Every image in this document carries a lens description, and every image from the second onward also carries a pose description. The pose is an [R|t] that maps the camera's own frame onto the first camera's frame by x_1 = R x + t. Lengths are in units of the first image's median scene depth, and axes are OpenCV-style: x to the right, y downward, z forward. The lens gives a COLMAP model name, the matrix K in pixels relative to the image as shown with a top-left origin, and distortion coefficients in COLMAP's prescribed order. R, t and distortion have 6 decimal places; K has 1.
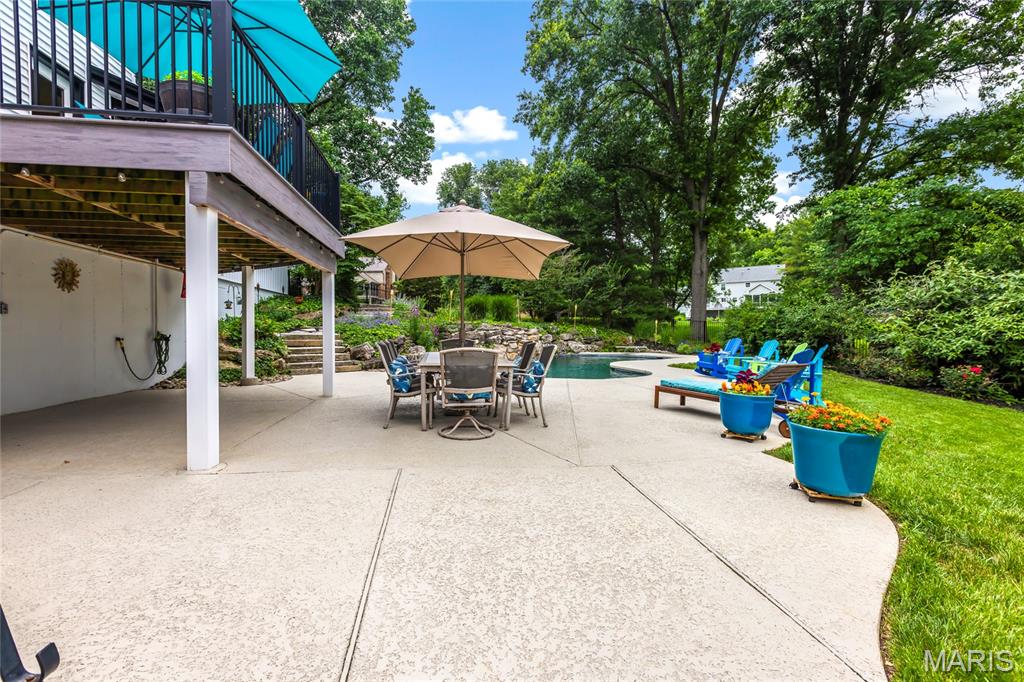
lens RADIAL K [[465.3, 0, 517.5], [0, 465.3, 341.6], [0, 0, 1]] dist [0.004130, -0.000034]
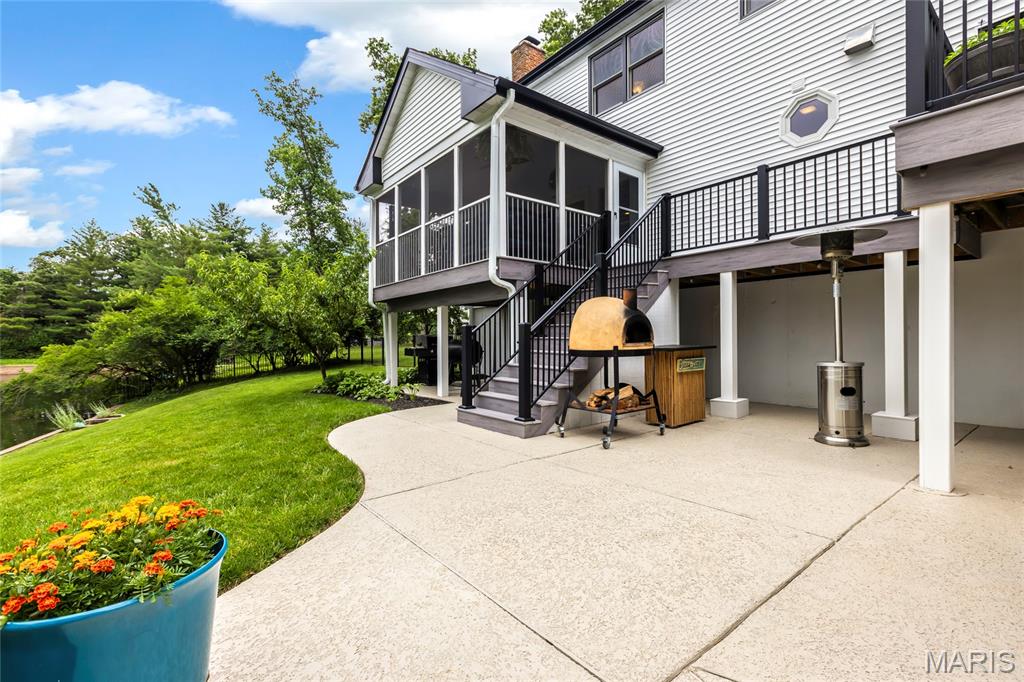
lens RADIAL K [[465.3, 0, 515.5], [0, 465.3, 339.2], [0, 0, 1]] dist [0.004130, -0.000034]
pose [[-0.874988, 0.000253, -0.484145, 0.243574], [-0.008243, 0.999847, 0.015420, -0.016517], [0.484075, 0.017483, -0.874852, 0.665669]]
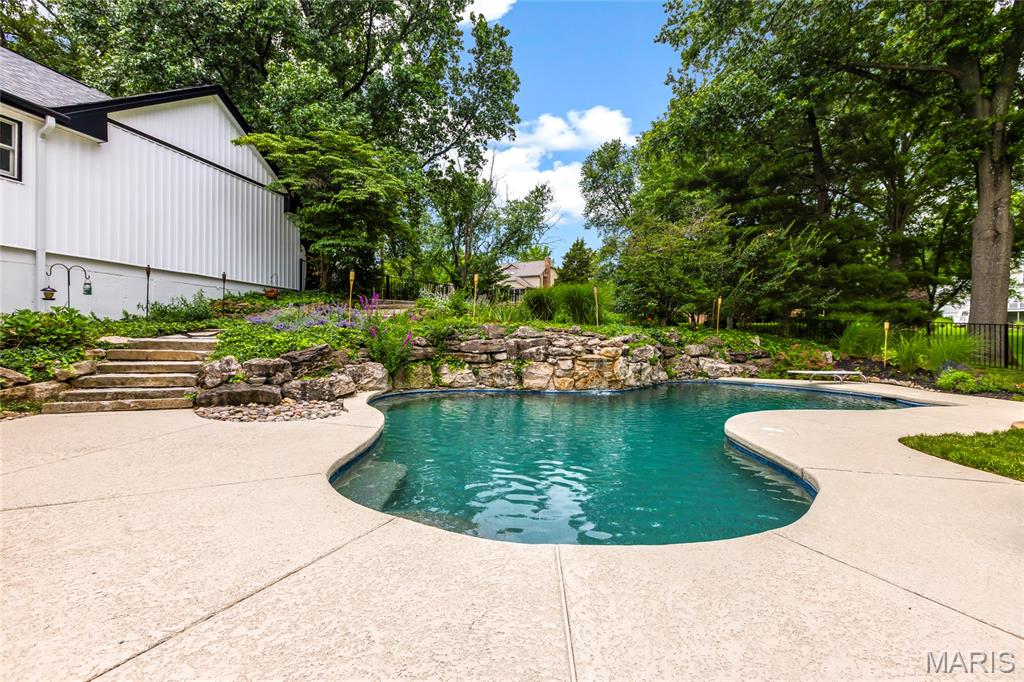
lens RADIAL K [[465.3, 0, 511.0], [0, 465.3, 339.6], [0, 0, 1]] dist [0.004130, -0.000034]
pose [[0.916028, 0.008670, -0.401020, 0.132819], [-0.018154, 0.999638, -0.019856, -0.007980], [0.400702, 0.025469, 0.915854, 0.380056]]
